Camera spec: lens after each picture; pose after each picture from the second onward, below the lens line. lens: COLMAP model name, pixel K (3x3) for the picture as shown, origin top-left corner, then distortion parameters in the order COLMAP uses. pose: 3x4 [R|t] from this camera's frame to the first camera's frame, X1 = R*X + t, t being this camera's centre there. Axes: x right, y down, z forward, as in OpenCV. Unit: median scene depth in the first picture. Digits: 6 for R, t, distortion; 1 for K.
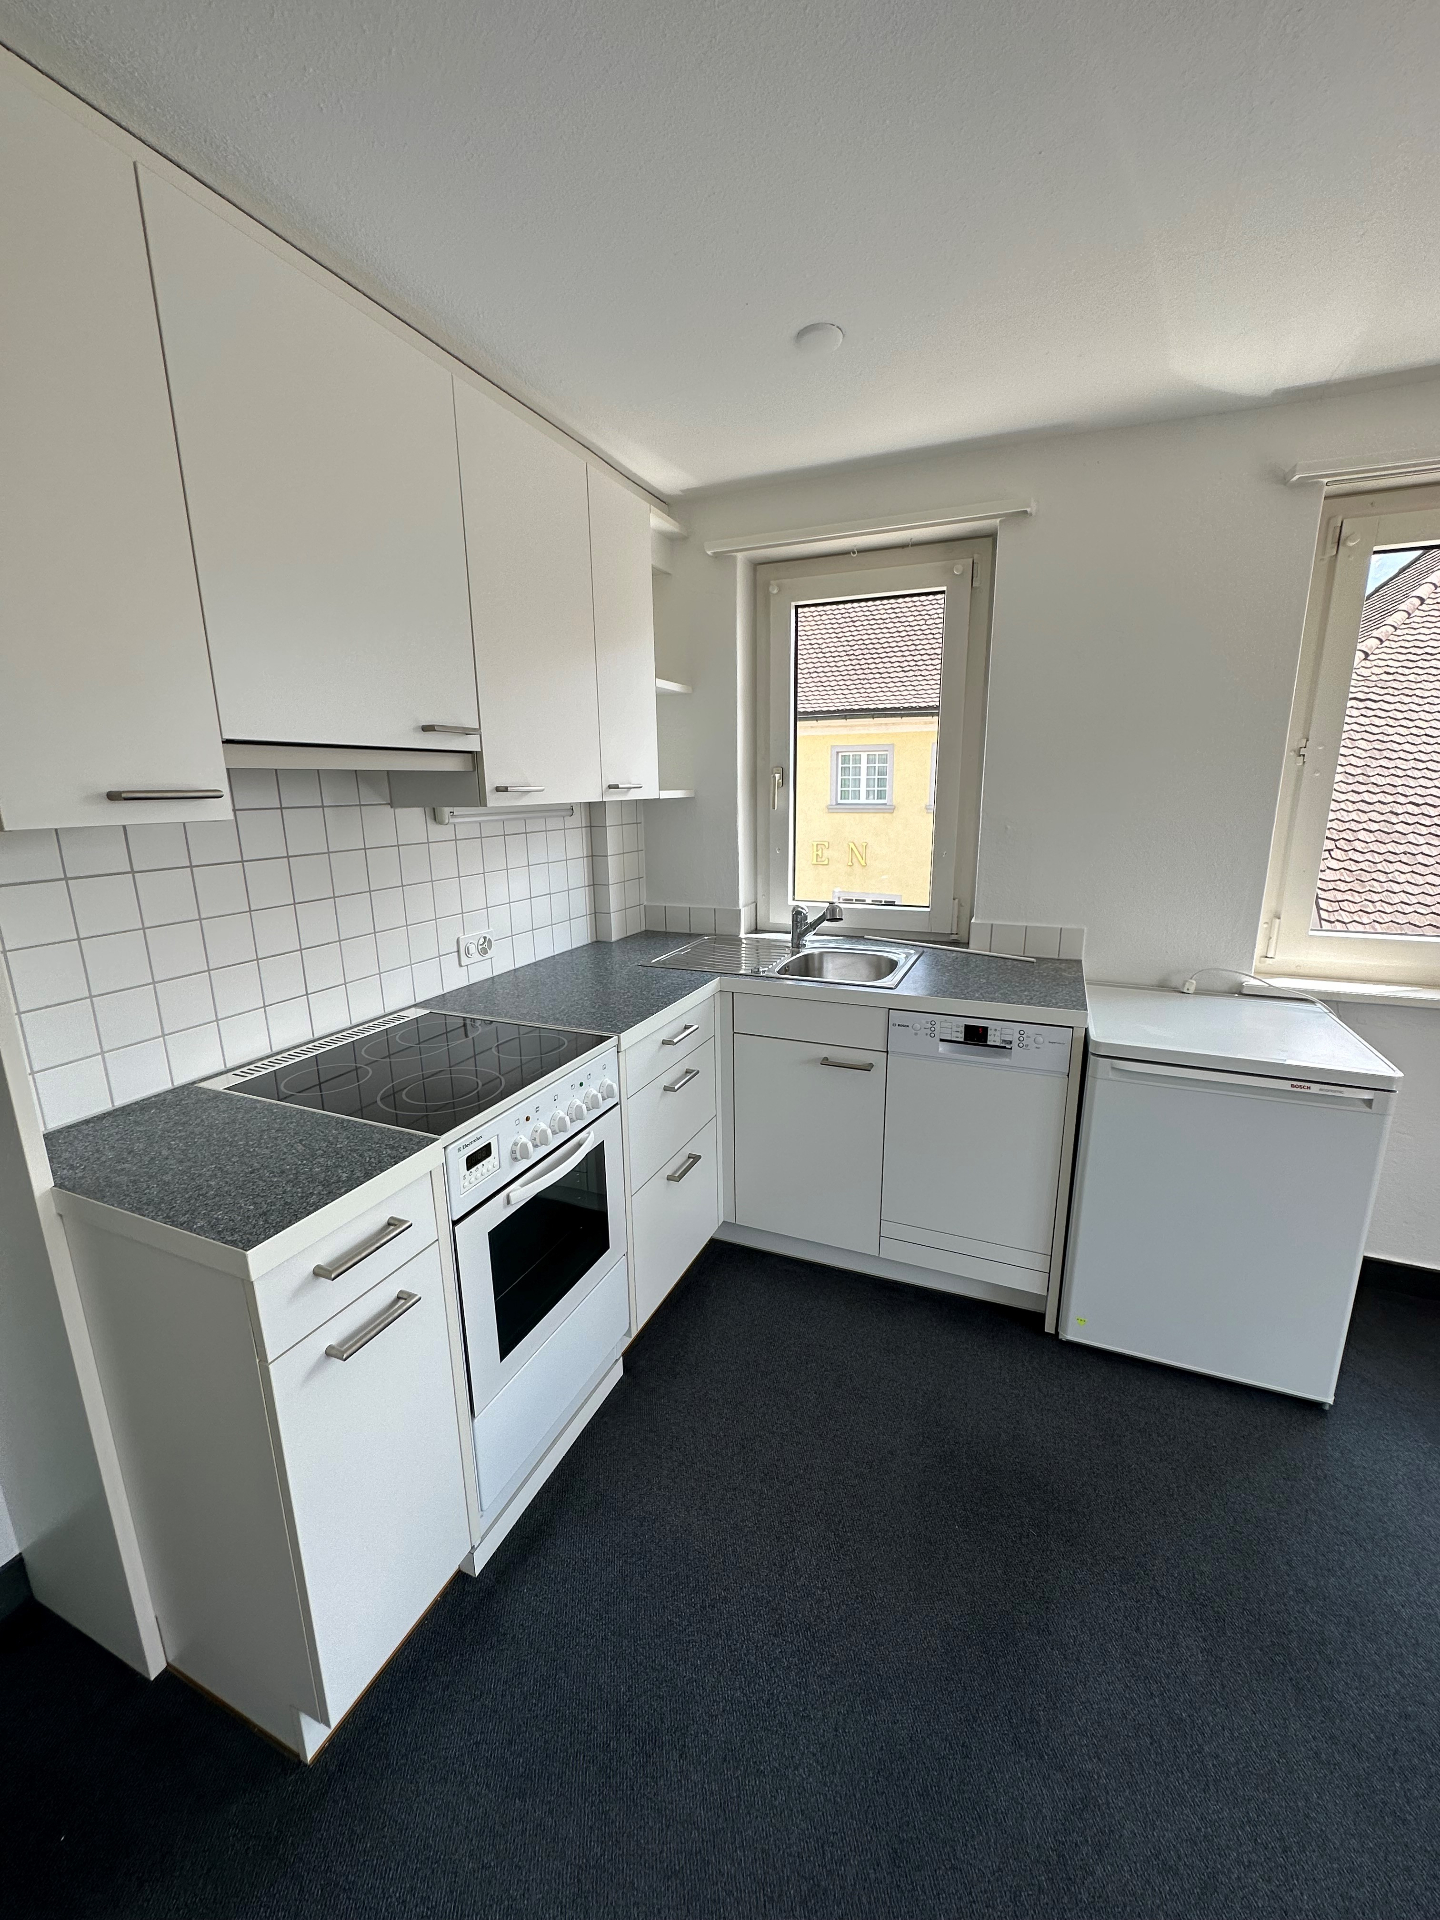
lens RADIAL K [[768.7, 0, 720.0], [0, 768.7, 960.0], [0, 0, 1]] dist [-0.000580, 0.000260]
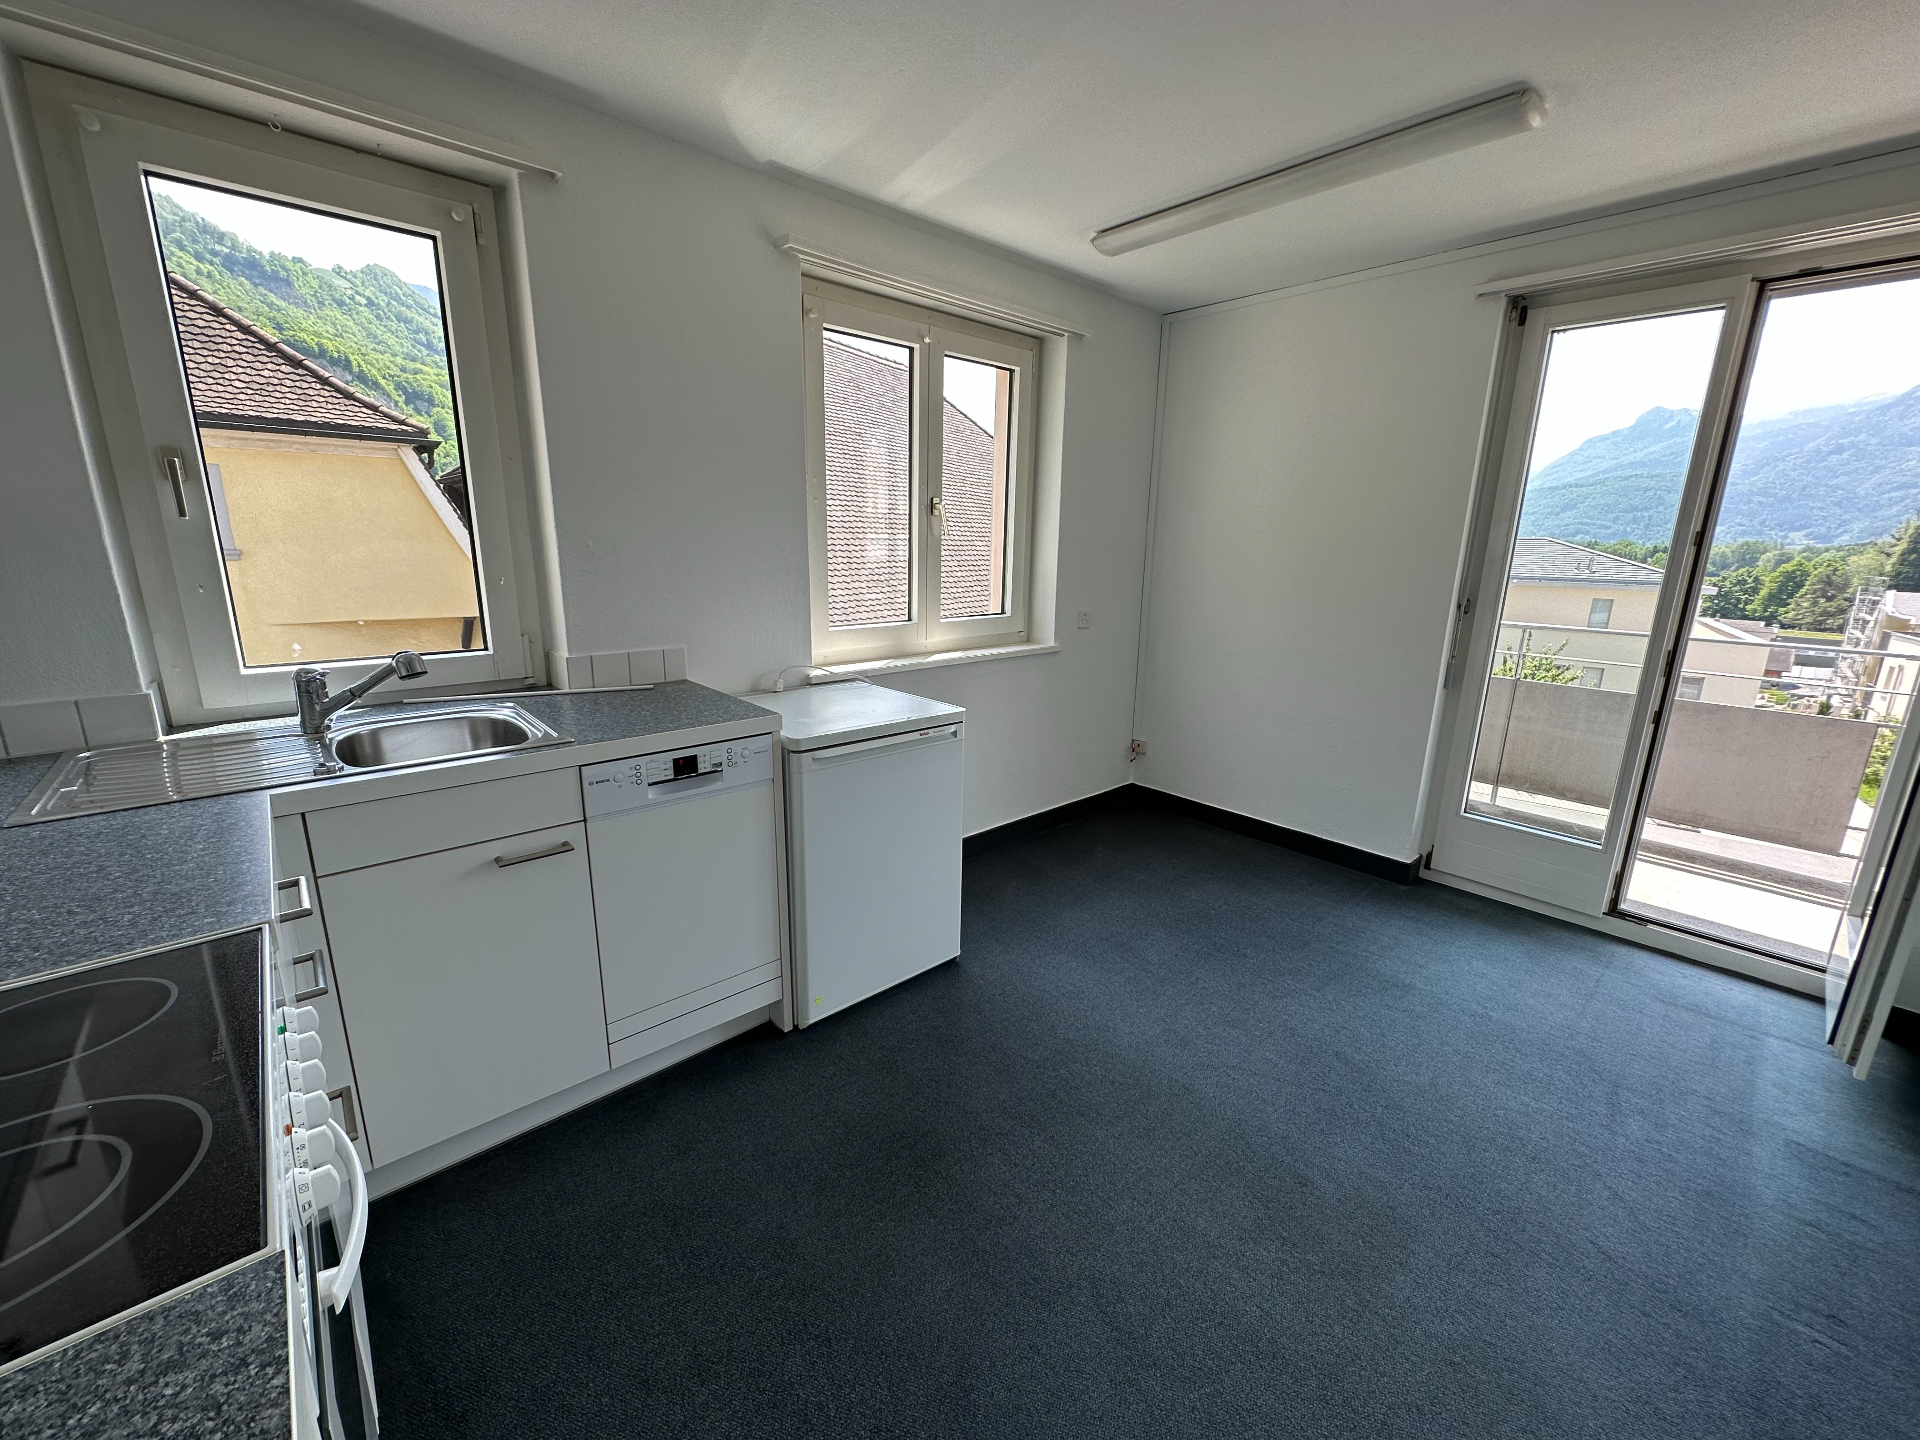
lens RADIAL K [[768.7, 0, 965.9], [0, 768.7, 715.5], [0, 0, 1]] dist [-0.000580, 0.000260]
pose [[0.419770, -0.191382, 0.887224, -0.315072], [0.183967, 0.975167, 0.123311, -0.012587], [-0.888791, 0.111458, 0.444554, 0.289288]]
